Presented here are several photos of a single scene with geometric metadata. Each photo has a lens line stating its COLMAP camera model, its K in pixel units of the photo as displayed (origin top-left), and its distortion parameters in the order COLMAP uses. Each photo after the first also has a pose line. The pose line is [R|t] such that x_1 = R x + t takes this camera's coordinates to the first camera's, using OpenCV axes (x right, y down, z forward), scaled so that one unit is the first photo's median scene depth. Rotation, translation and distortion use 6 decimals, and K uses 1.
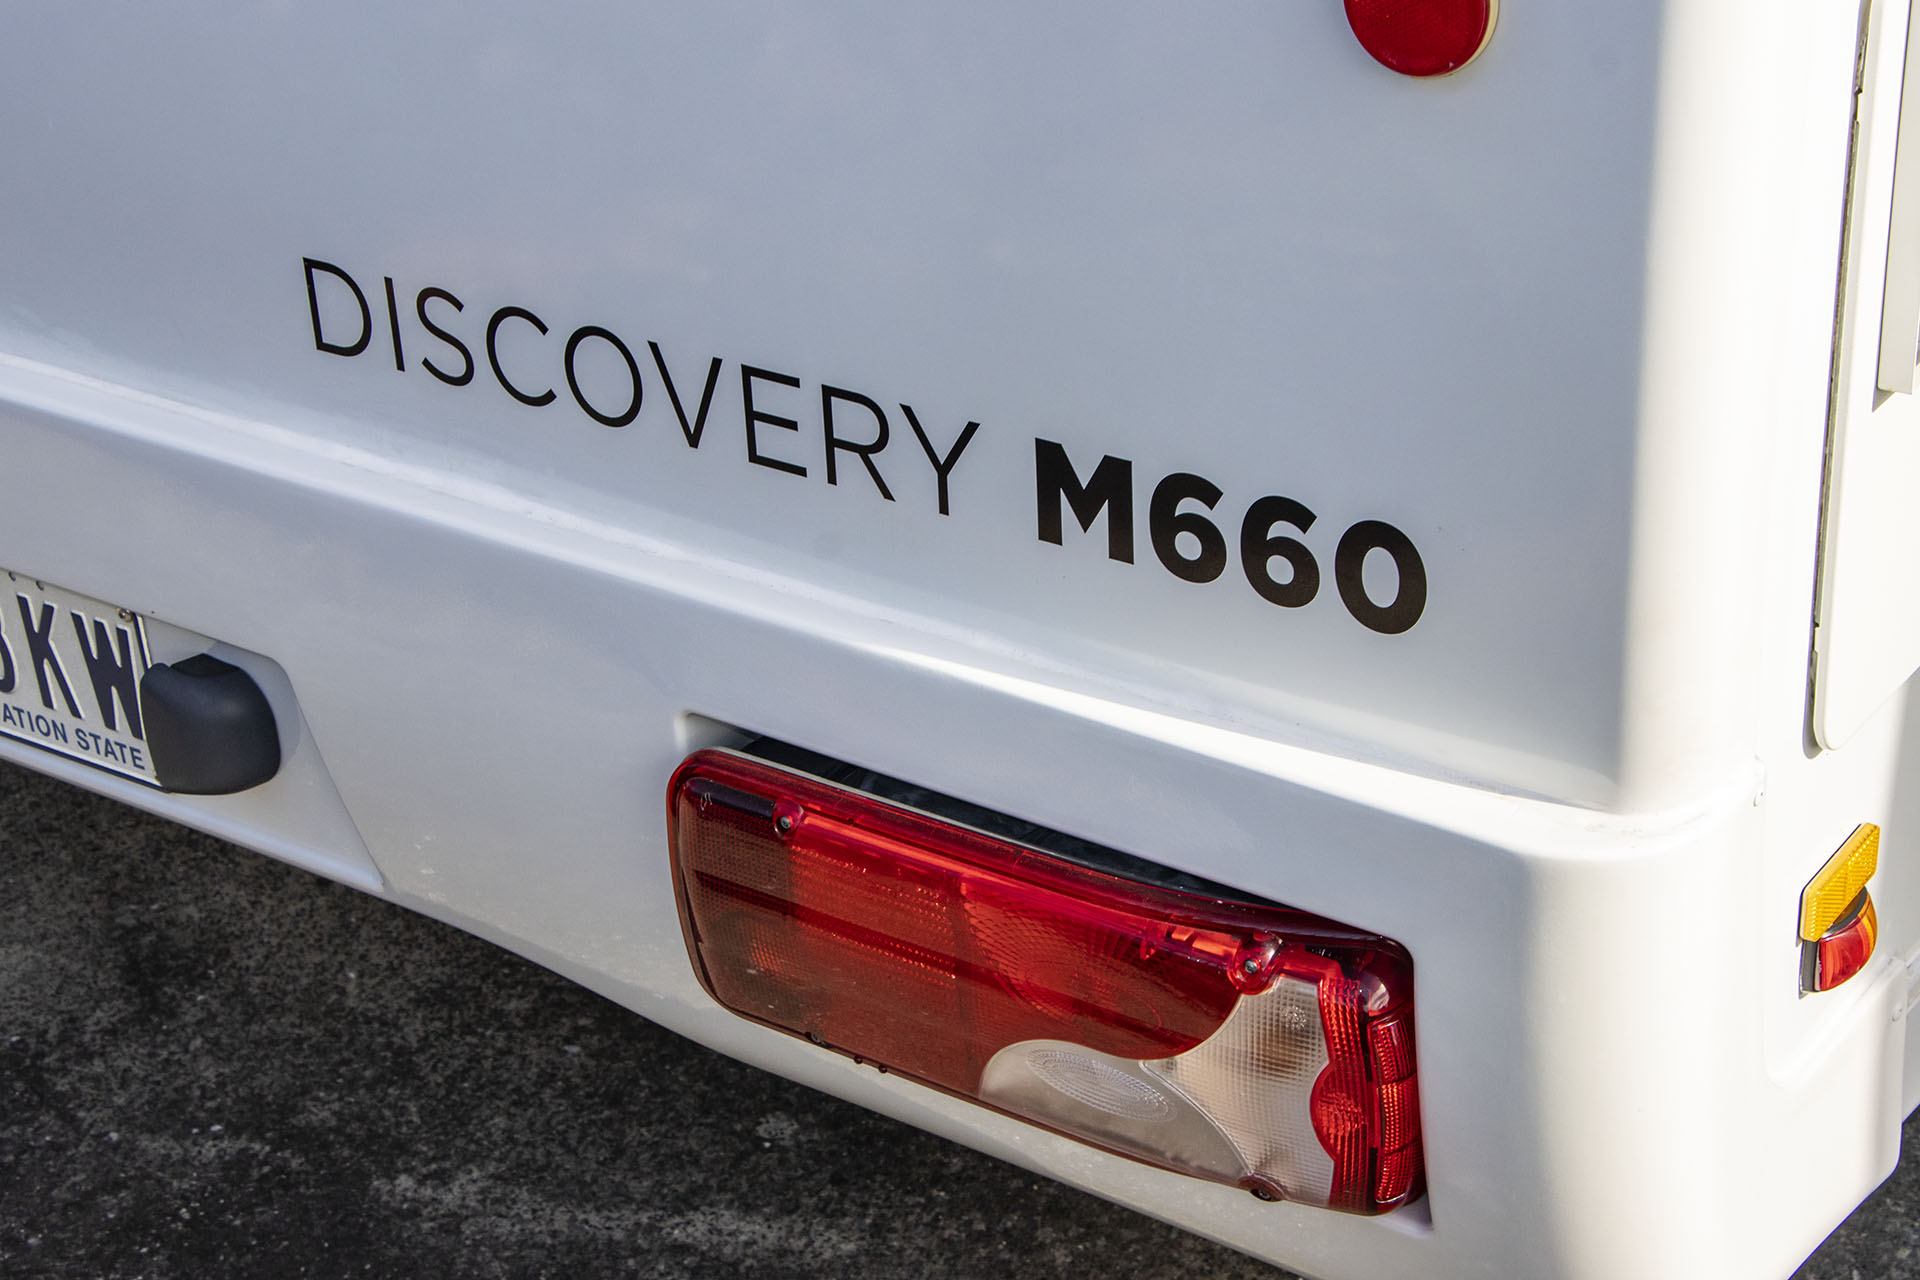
lens RADIAL K [[3739.7, 0, 960.0], [0, 3739.7, 640.0], [0, 0, 1]] dist [0.121933, 0.140543]
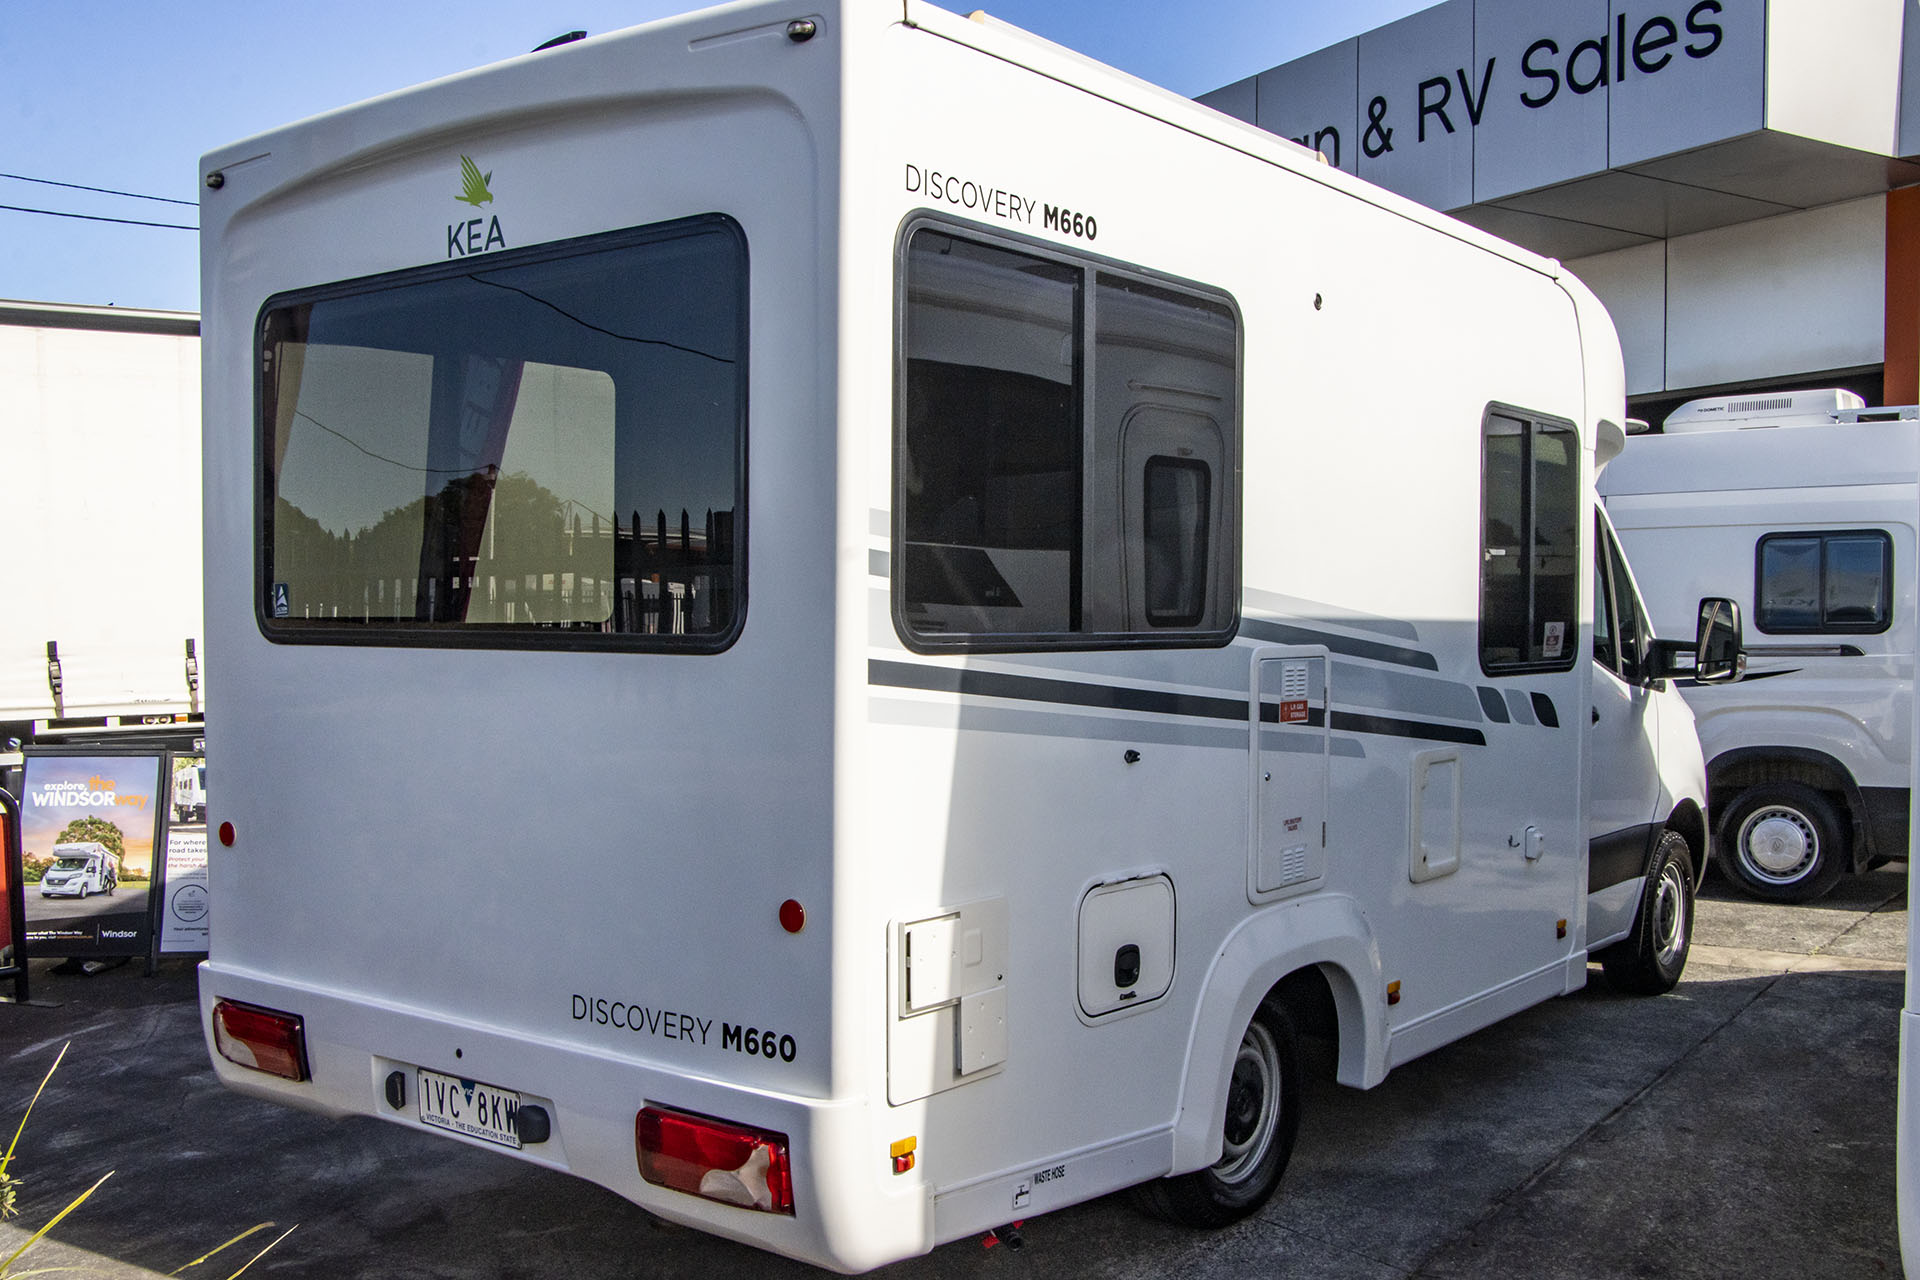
lens RADIAL K [[1848.4, 0, 960.0], [0, 1848.4, 640.0], [0, 0, 1]] dist [-0.009645, -0.007720]
pose [[0.997662, 0.053460, -0.042576, 0.367197], [-0.066945, 0.889805, -0.451404, 0.509107], [0.013752, 0.453199, 0.891303, -1.151424]]
